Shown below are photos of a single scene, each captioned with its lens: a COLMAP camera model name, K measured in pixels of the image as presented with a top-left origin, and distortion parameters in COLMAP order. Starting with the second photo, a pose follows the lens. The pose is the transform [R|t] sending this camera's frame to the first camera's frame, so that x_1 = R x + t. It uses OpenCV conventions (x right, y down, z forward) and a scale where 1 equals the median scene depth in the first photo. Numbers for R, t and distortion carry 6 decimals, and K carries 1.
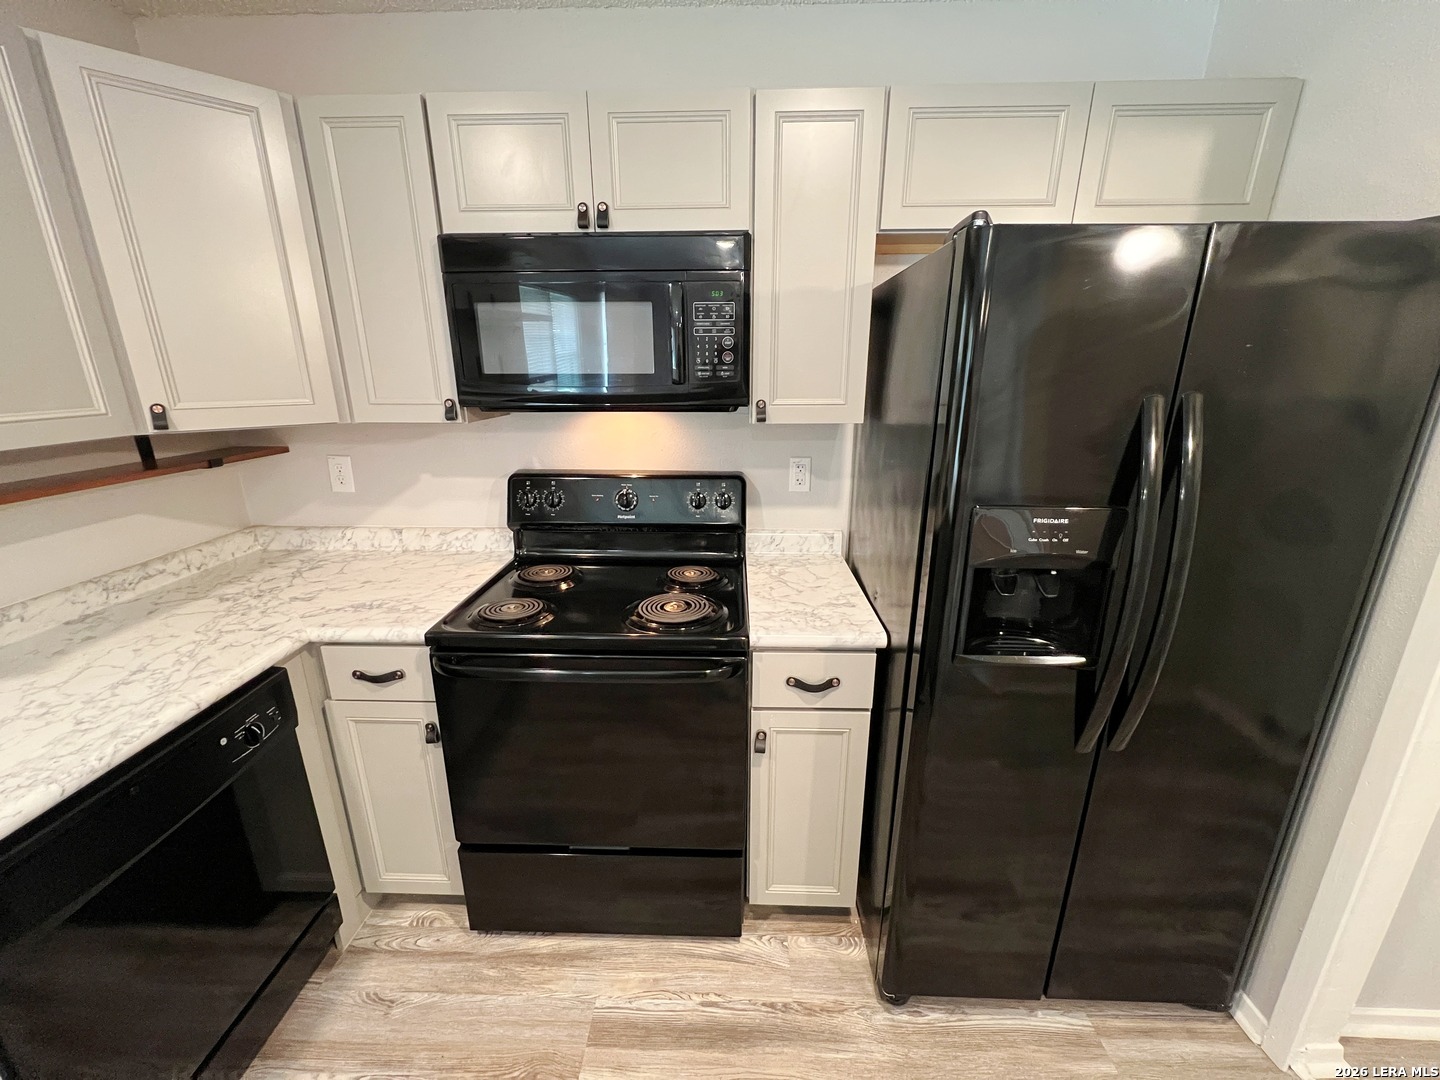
lens RADIAL K [[575.4, 0, 718.6], [0, 575.4, 539.6], [0, 0, 1]] dist [0.000893, -0.000307]
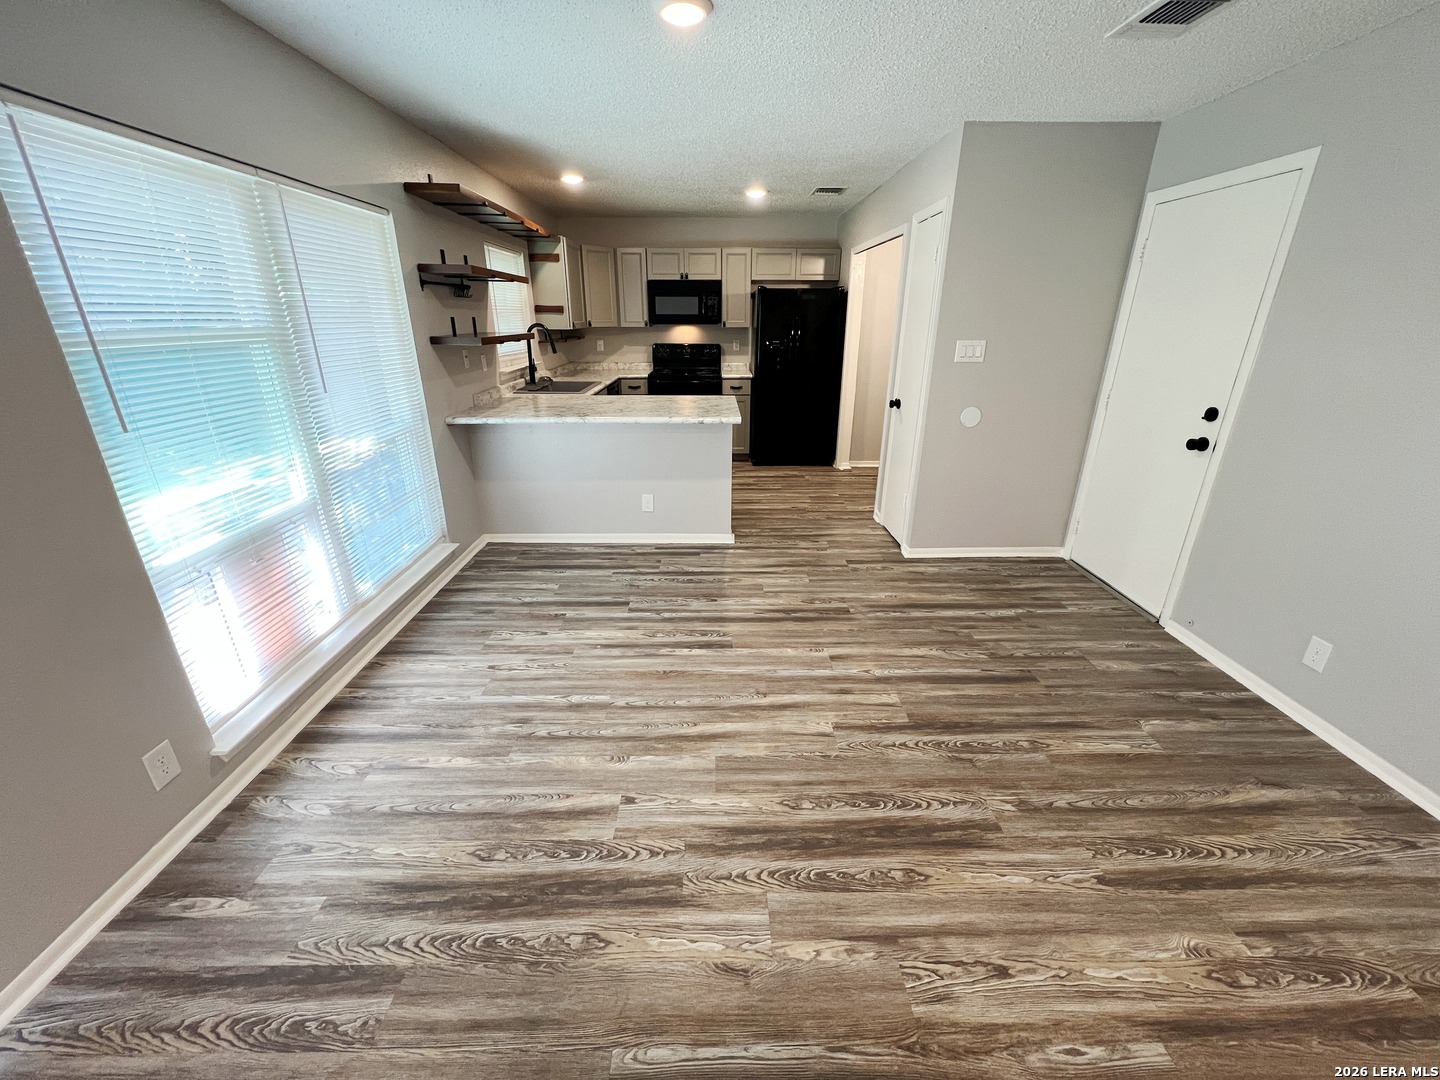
lens RADIAL K [[575.4, 0, 719.4], [0, 575.4, 540.1], [0, 0, 1]] dist [0.000893, -0.000307]
pose [[0.999201, -0.012150, 0.038062, -0.135069], [0.008930, 0.996454, 0.083660, 0.959375], [-0.038944, -0.083254, 0.995767, -3.174125]]
